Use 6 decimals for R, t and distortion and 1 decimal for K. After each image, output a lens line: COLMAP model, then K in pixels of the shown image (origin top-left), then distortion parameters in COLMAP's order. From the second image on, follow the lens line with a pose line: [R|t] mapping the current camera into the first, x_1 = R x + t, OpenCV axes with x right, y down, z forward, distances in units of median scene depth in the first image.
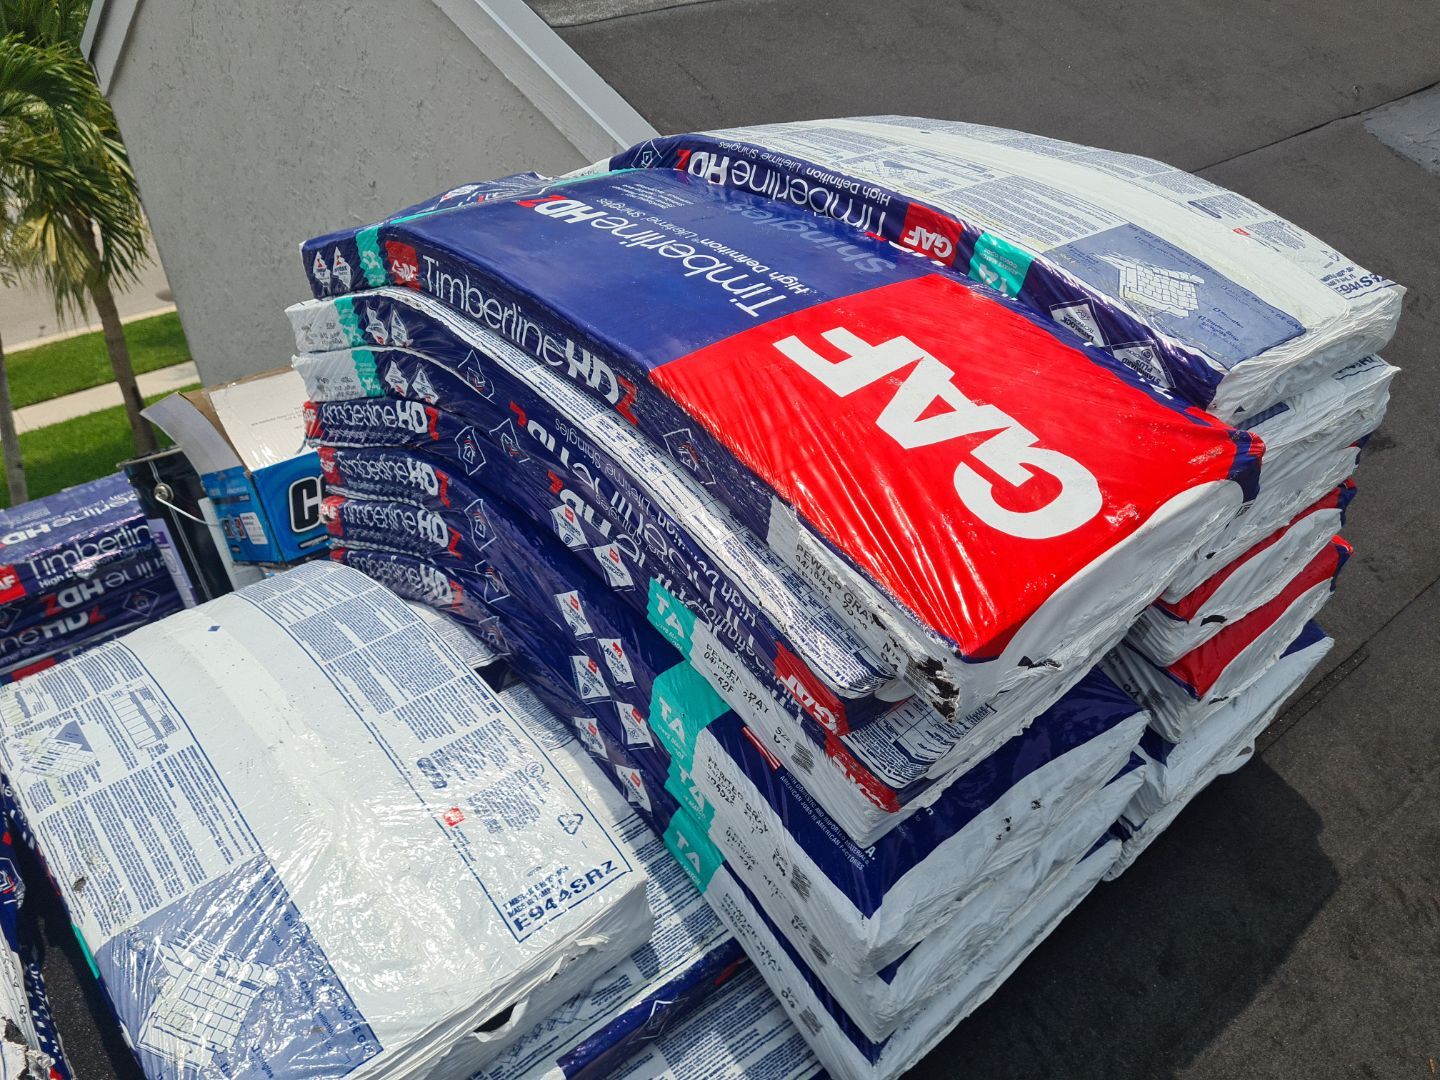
lens RADIAL K [[1070.5, 0, 743.3], [0, 1070.5, 511.3], [0, 0, 1]] dist [0.063954, -0.055467]
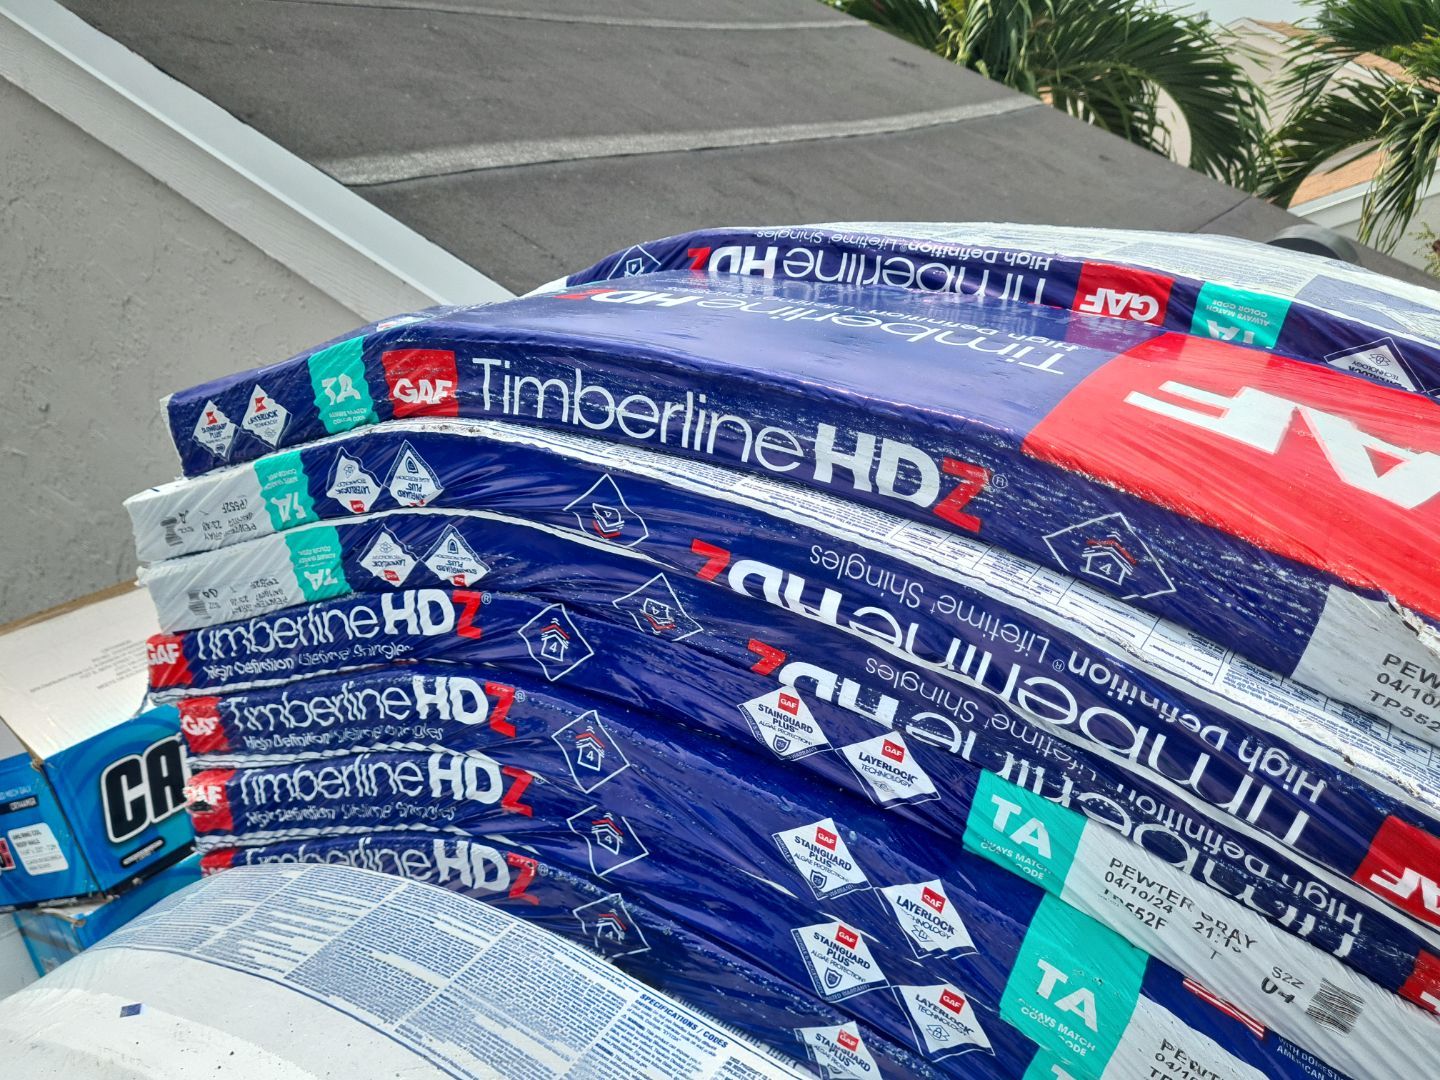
lens RADIAL K [[1116.8, 0, 720.0], [0, 1116.8, 540.0], [0, 0, 1]] dist [0.017753, -0.001739]
pose [[0.952616, -0.100043, 0.287253, -0.327793], [0.151251, 0.975133, -0.161981, 0.008336], [-0.263905, 0.197753, 0.944059, 0.294403]]
